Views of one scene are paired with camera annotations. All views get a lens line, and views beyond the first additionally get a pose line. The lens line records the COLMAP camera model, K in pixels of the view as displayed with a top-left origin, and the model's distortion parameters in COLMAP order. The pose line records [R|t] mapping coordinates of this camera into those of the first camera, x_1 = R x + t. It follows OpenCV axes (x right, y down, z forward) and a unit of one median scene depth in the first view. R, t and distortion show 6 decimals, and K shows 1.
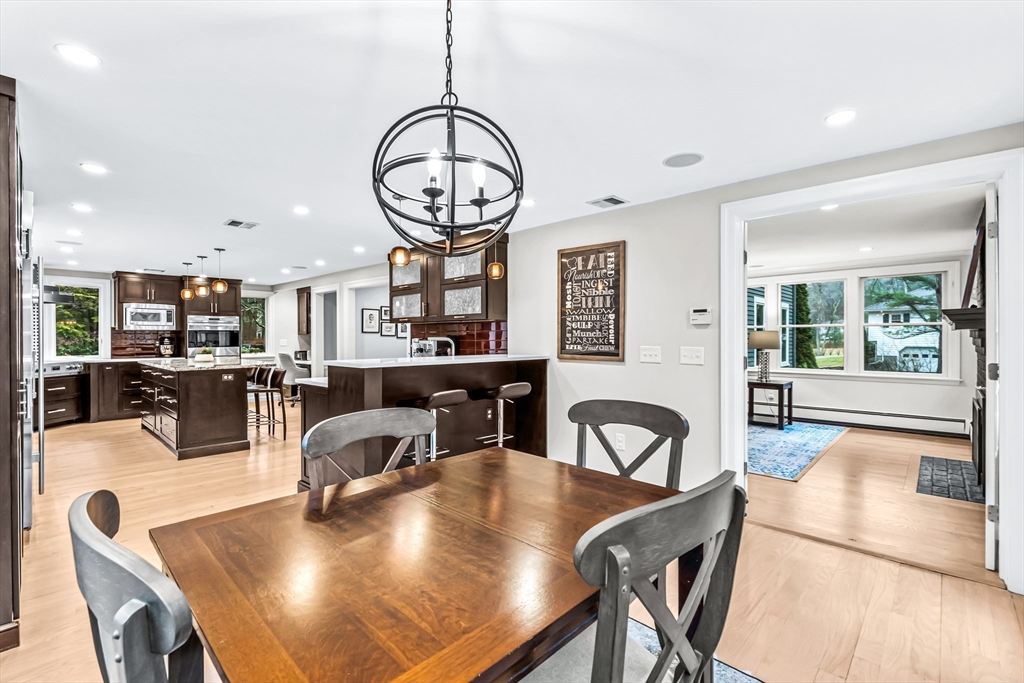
lens RADIAL K [[460.5, 0, 513.8], [0, 460.5, 337.3], [0, 0, 1]] dist [-0.003873, 0.000003]
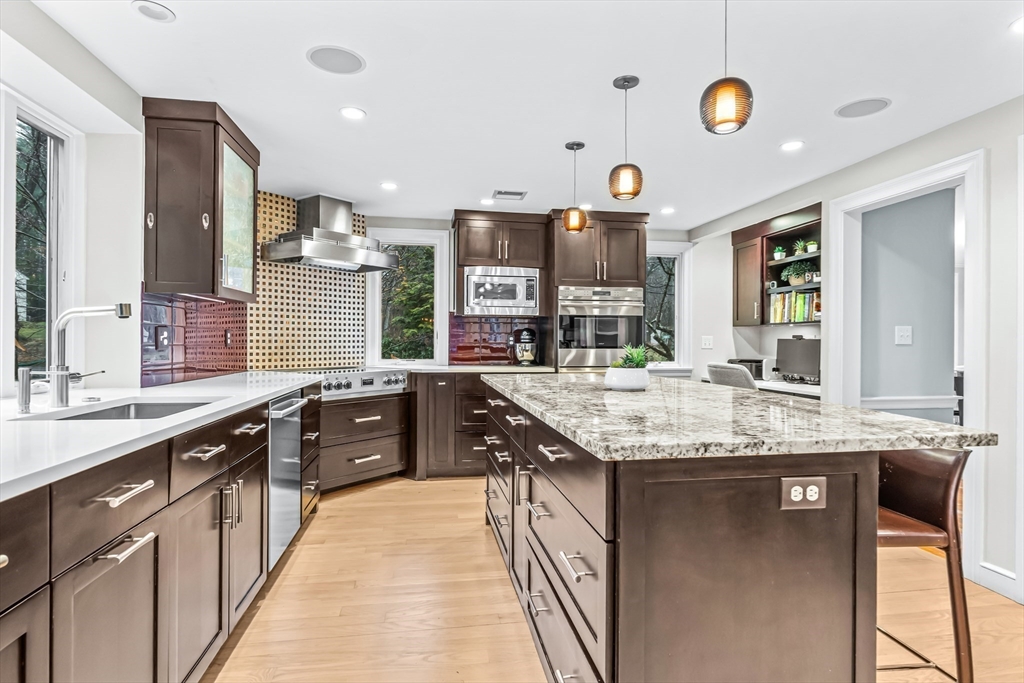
lens RADIAL K [[520.8, 0, 514.7], [0, 520.8, 337.9], [0, 0, 1]] dist [-0.002551, -0.000154]
pose [[0.802388, 0.003525, -0.596792, -0.444286], [-0.008009, 0.999956, -0.004862, 0.014882], [0.596749, 0.008681, 0.802381, 0.556107]]
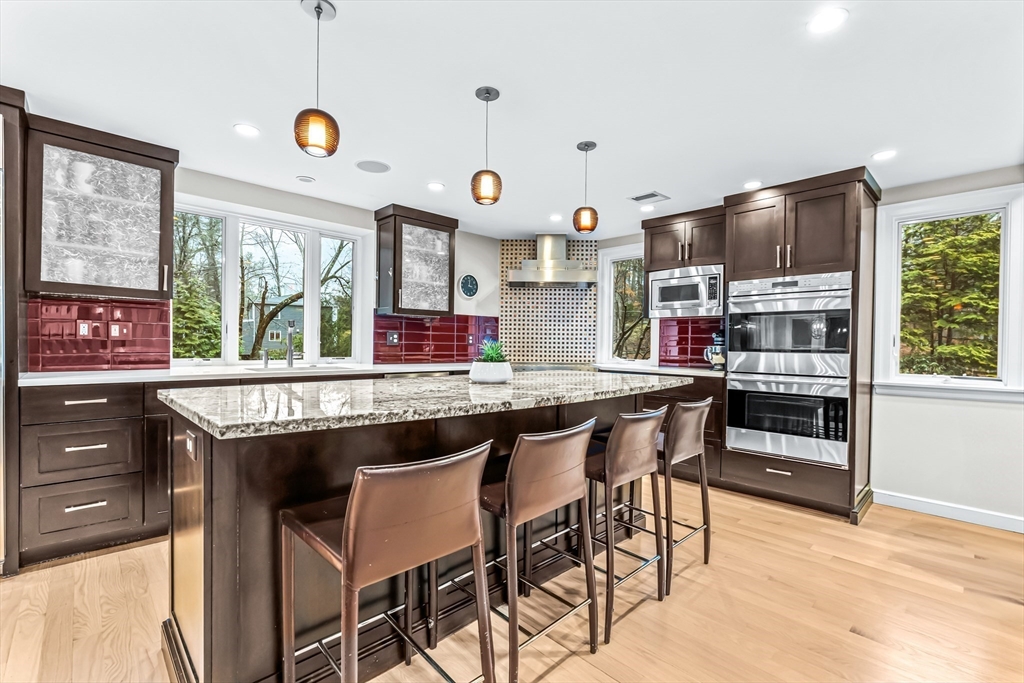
lens RADIAL K [[460.5, 0, 506.0], [0, 460.5, 346.4], [0, 0, 1]] dist [-0.003873, 0.000003]
pose [[-0.045765, 0.008535, -0.998916, -0.263133], [-0.014895, 0.999847, 0.009226, 0.018057], [0.998841, 0.015301, -0.045630, 0.885506]]
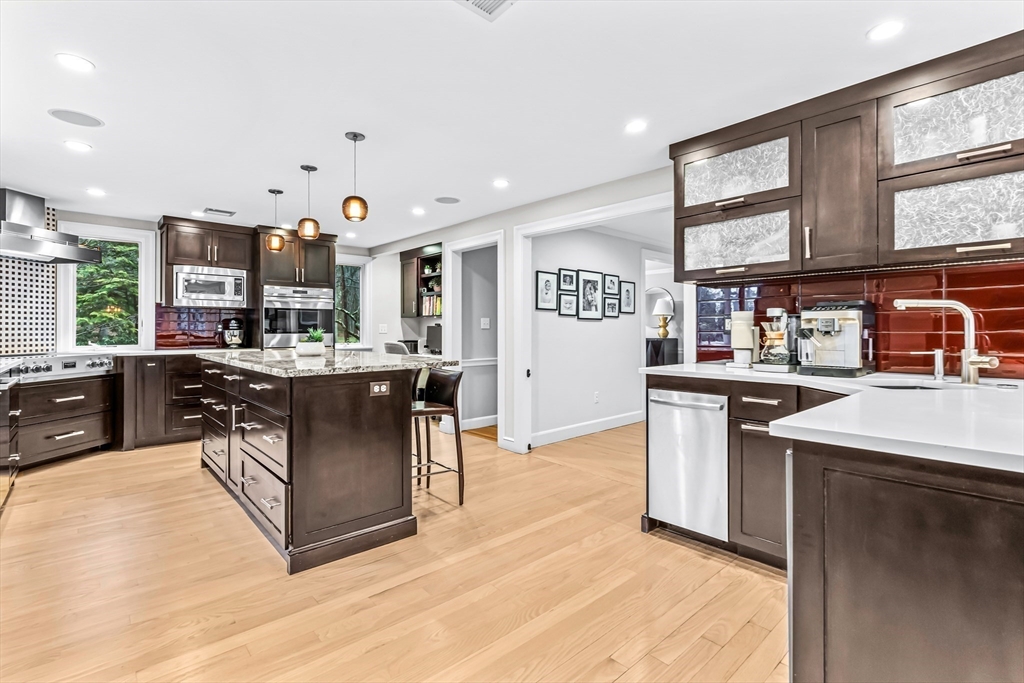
lens RADIAL K [[460.5, 0, 508.1], [0, 460.5, 328.0], [0, 0, 1]] dist [-0.003873, 0.000003]
pose [[0.997560, 0.000597, -0.069808, -0.343504], [-0.001035, 0.999980, -0.006239, 0.019647], [0.069803, 0.006296, 0.997541, 0.397703]]
